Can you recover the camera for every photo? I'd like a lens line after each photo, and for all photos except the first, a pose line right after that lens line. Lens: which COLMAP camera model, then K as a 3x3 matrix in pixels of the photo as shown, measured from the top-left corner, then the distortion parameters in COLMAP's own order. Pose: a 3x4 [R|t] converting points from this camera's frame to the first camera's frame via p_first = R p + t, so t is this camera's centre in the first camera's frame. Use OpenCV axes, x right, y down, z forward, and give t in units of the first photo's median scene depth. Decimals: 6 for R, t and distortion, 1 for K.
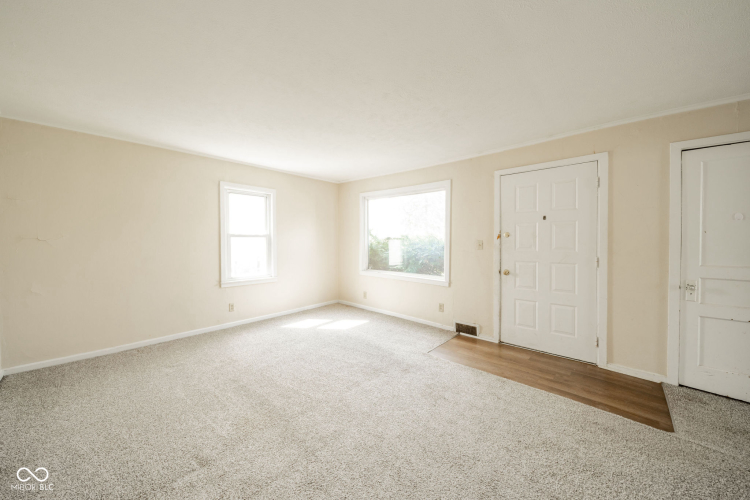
lens RADIAL K [[277.2, 0, 375.0], [0, 277.2, 250.0], [0, 0, 1]] dist [0.000600, 0.000016]
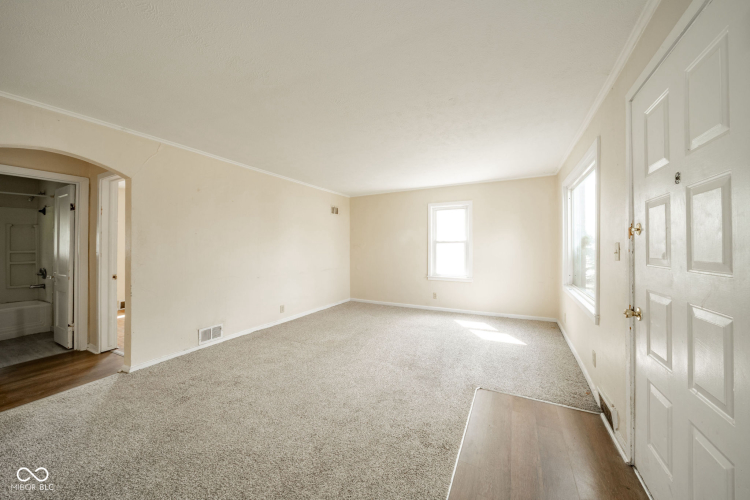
lens RADIAL K [[264.0, 0, 374.6], [0, 264.0, 247.3], [0, 0, 1]] dist [0.001521, -0.000003]
pose [[0.242180, -0.001564, -0.970230, 0.647436], [-0.028224, 0.999564, -0.008656, -0.007247], [0.969821, 0.029480, 0.242030, 0.401301]]
